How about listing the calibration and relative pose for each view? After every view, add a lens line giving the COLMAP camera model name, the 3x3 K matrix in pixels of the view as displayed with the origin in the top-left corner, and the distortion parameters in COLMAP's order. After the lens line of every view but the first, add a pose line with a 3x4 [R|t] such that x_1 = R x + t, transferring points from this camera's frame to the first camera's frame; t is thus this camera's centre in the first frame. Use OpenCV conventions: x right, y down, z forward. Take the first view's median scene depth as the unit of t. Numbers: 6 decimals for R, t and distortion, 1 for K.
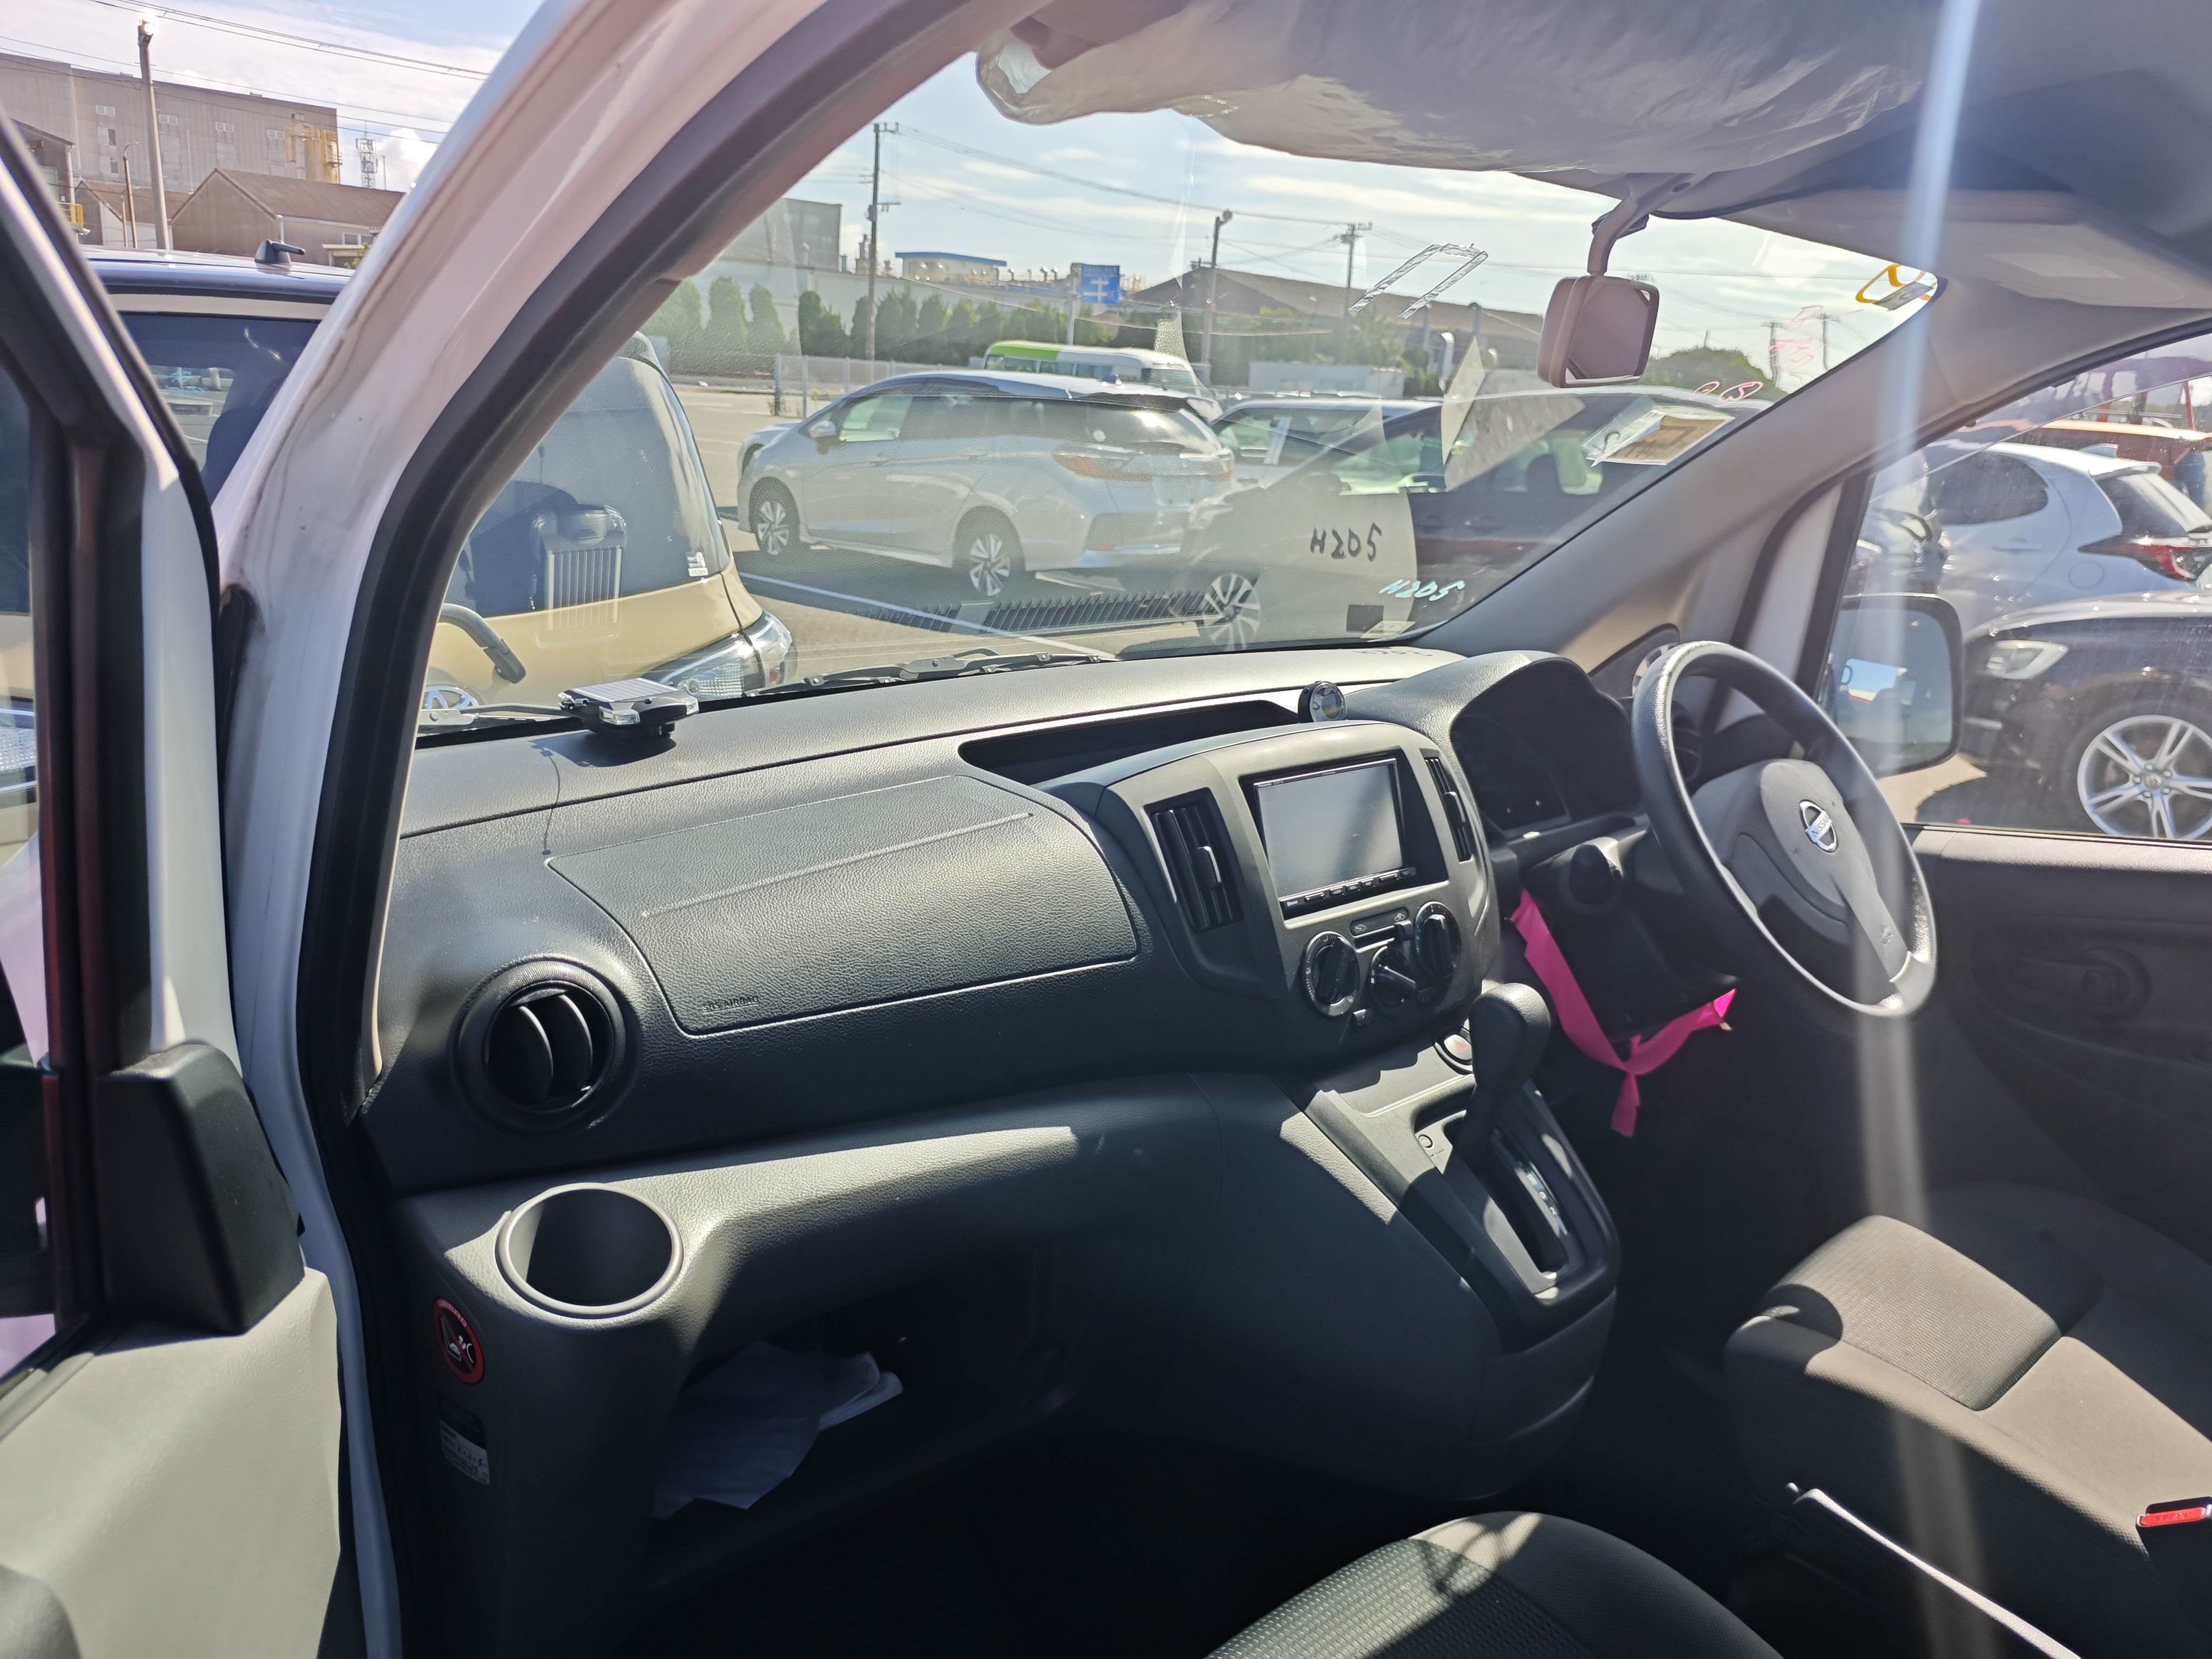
lens RADIAL K [[1592.8, 0, 1149.2], [0, 1592.8, 774.9], [0, 0, 1]] dist [0.022232, -0.034172]
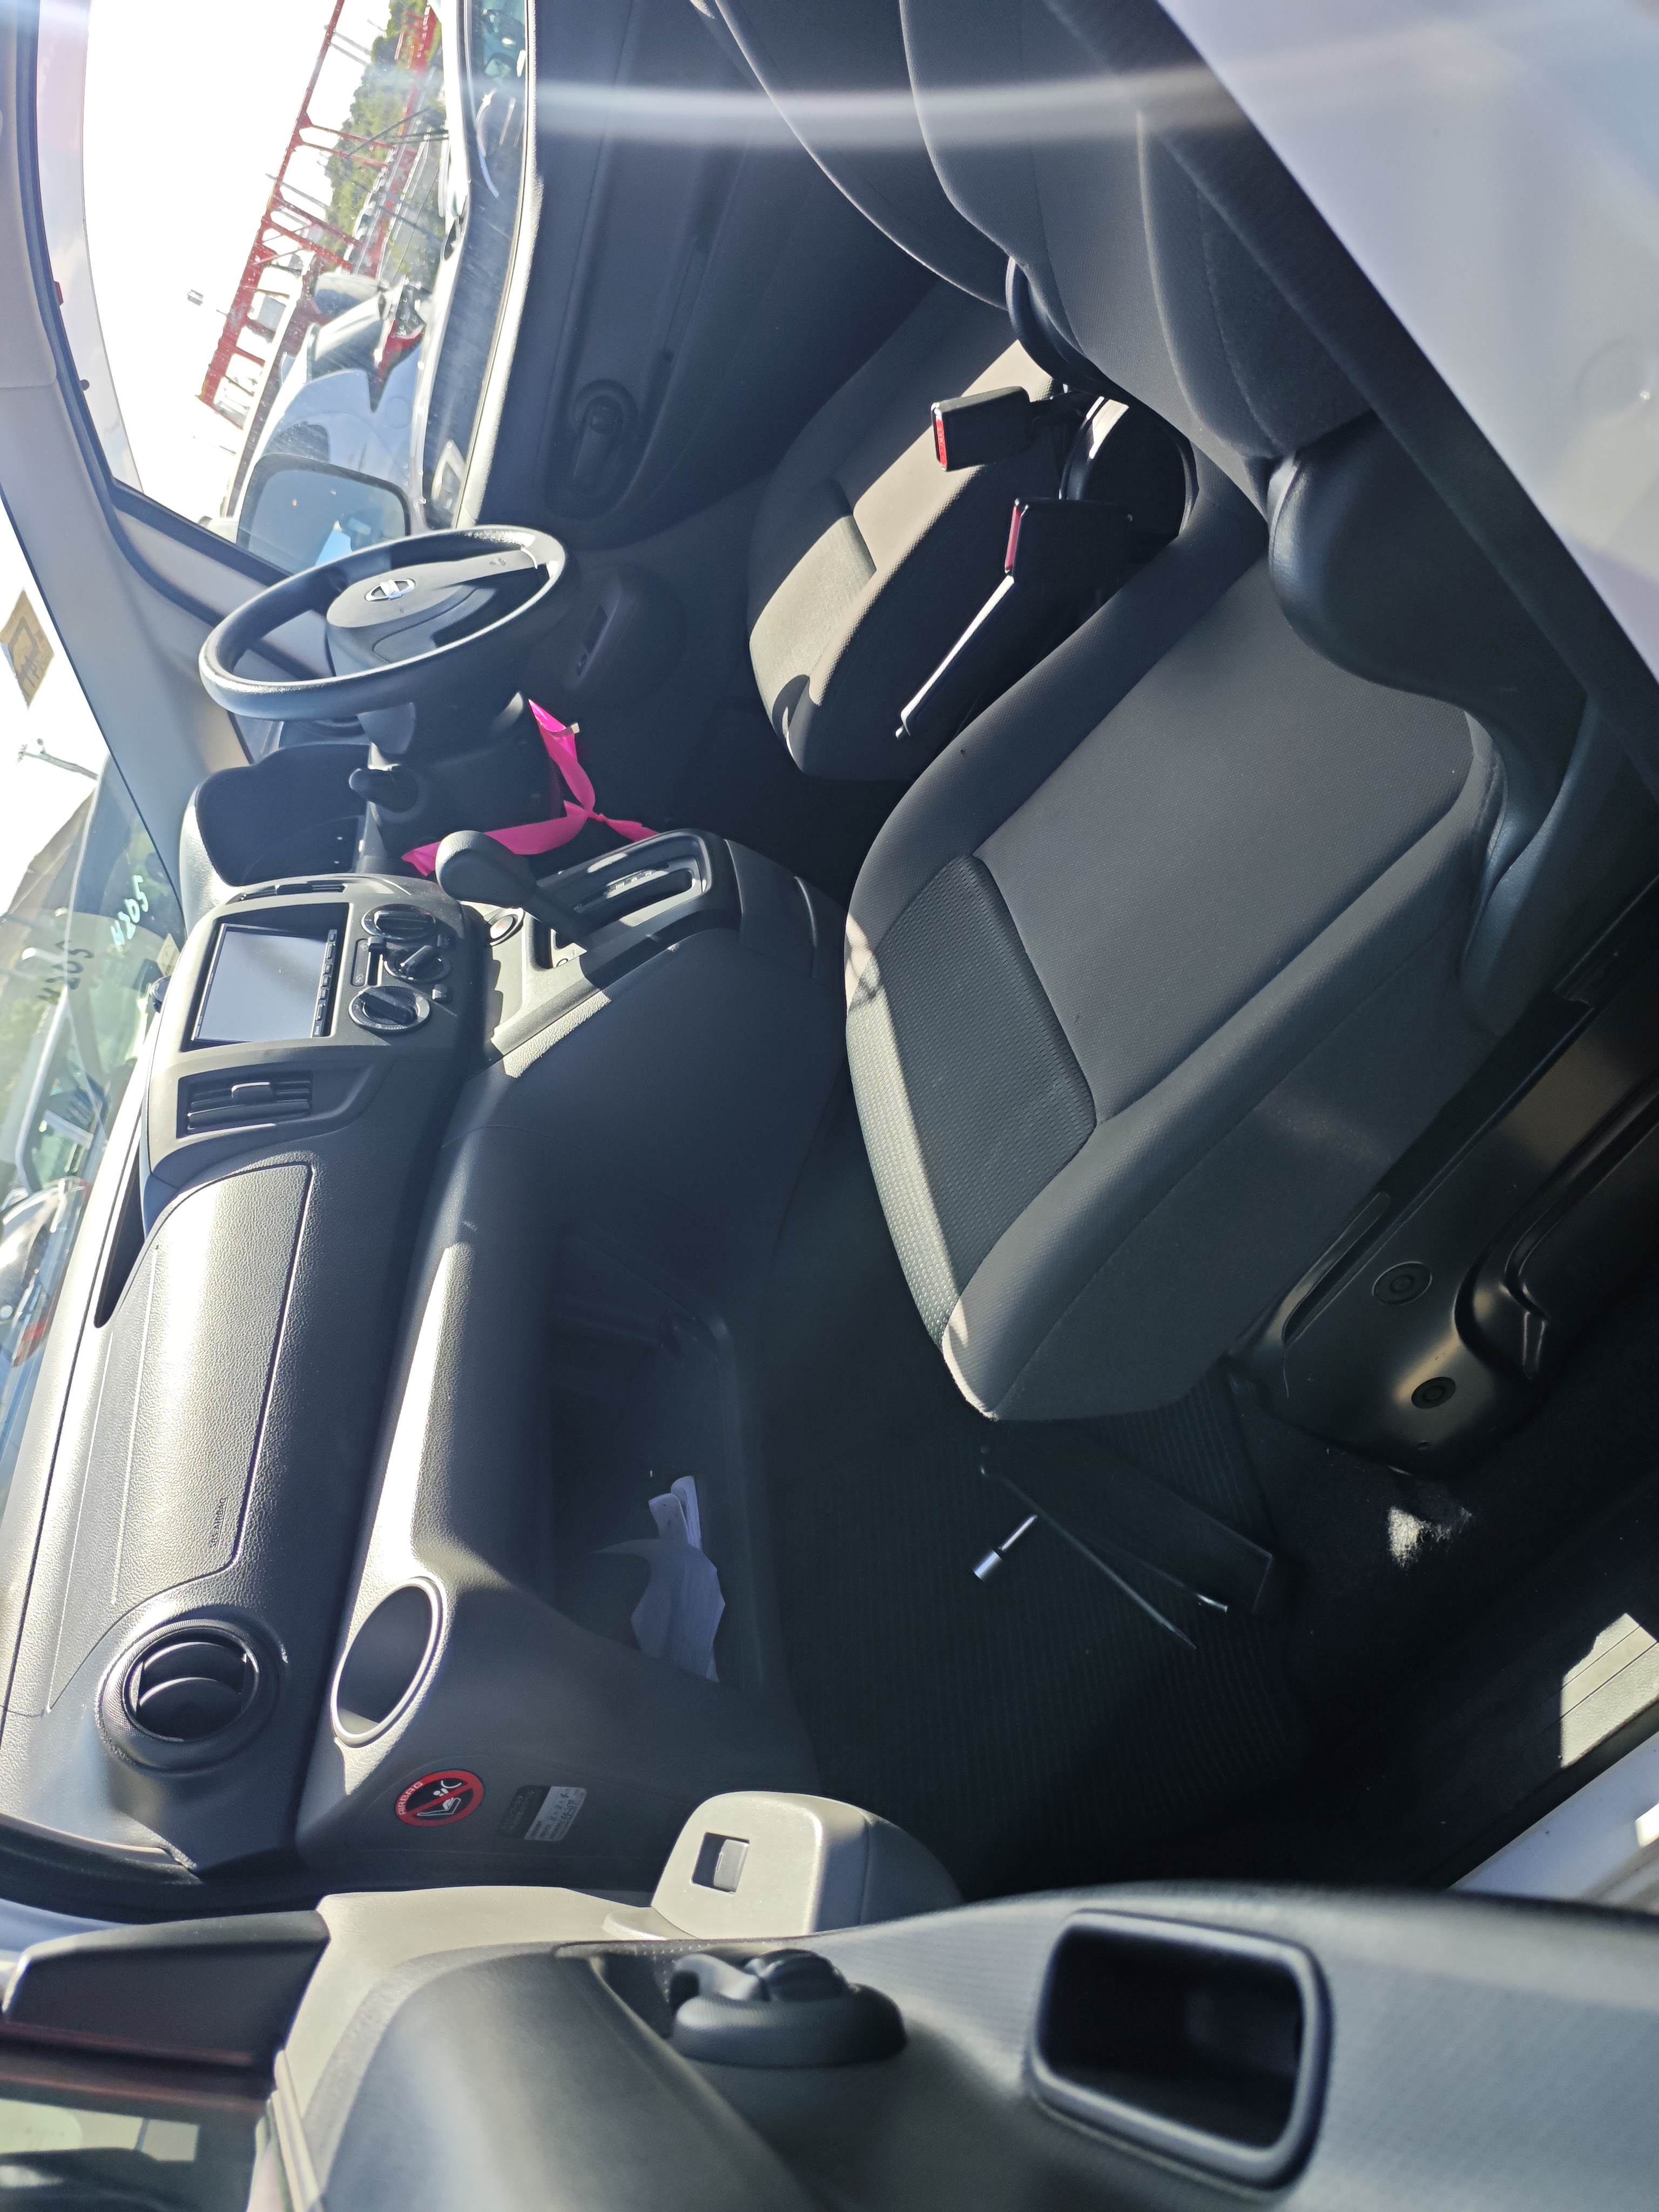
lens RADIAL K [[1592.8, 0, 817.6], [0, 1592.8, 1105.4], [0, 0, 1]] dist [0.022232, -0.034172]
pose [[0.176349, -0.964579, 0.196185, -0.088461], [0.956167, 0.215200, 0.198579, 0.161802], [-0.233764, 0.152566, 0.960249, -0.078095]]
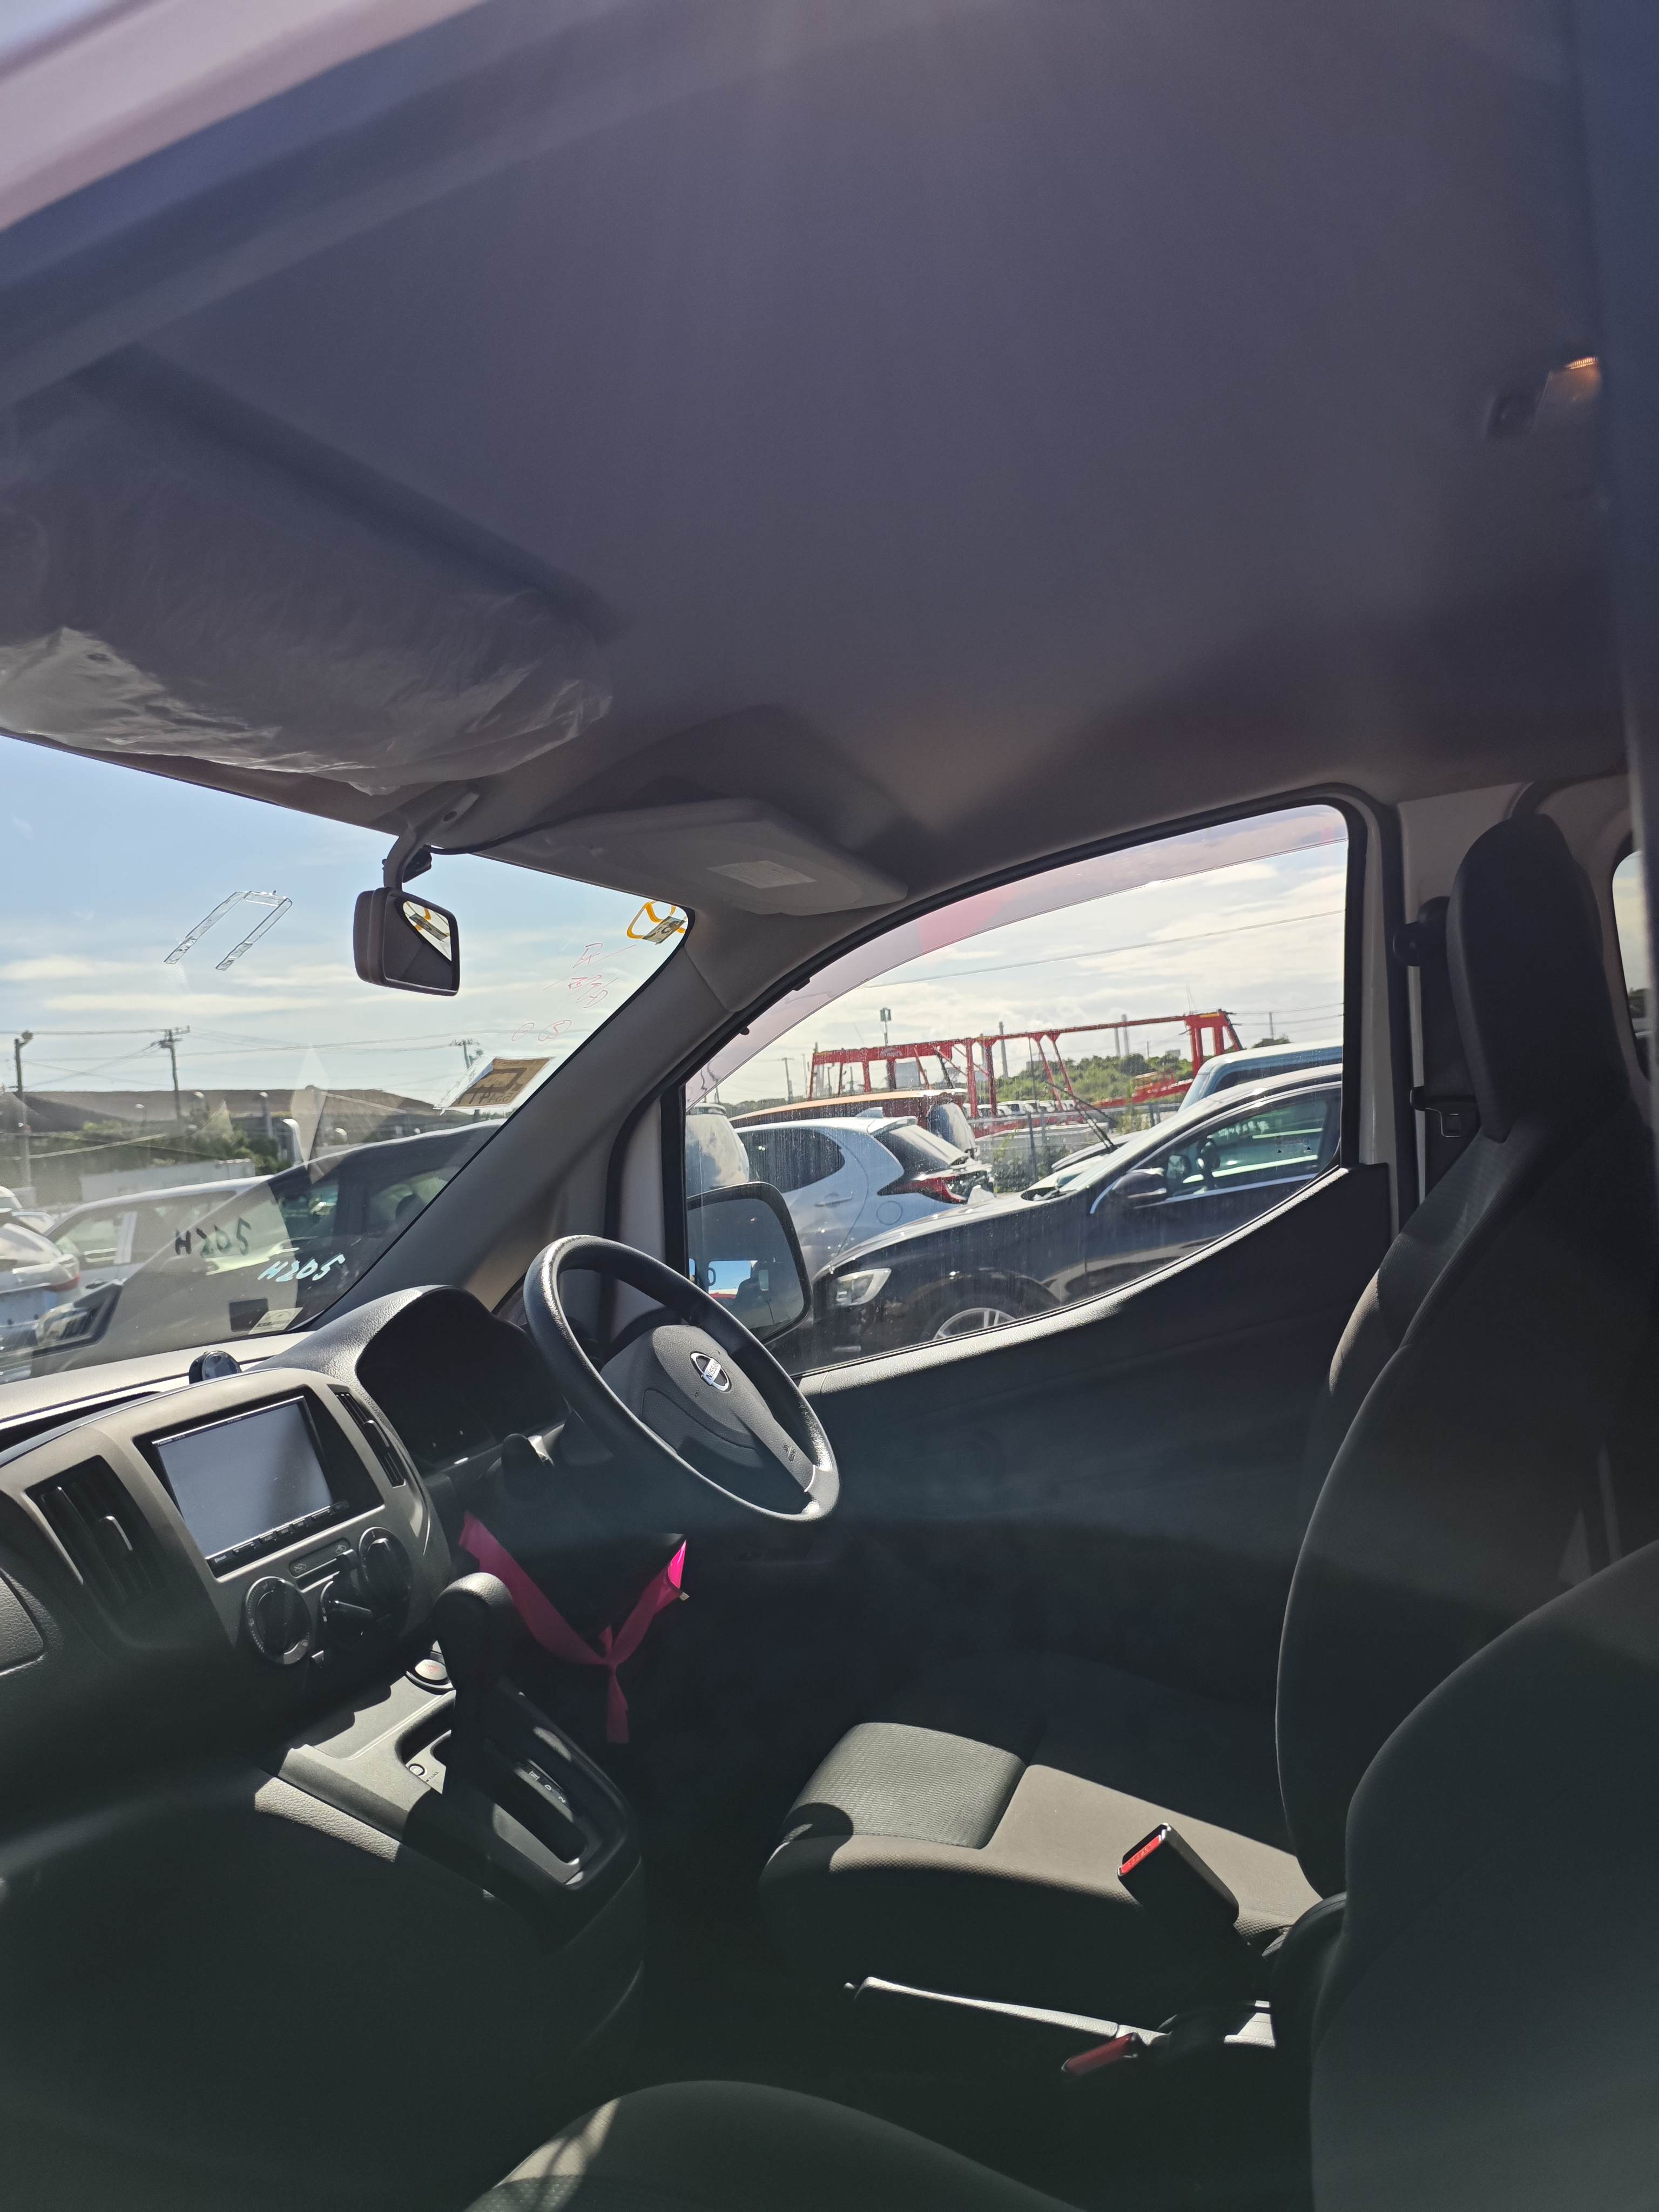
lens RADIAL K [[1592.8, 0, 817.8], [0, 1592.8, 1101.9], [0, 0, 1]] dist [0.022232, -0.034172]
pose [[0.867395, -0.148071, 0.475080, -0.008969], [0.269776, 0.942155, -0.198907, 0.088569], [-0.418147, 0.300696, 0.857167, -0.021071]]
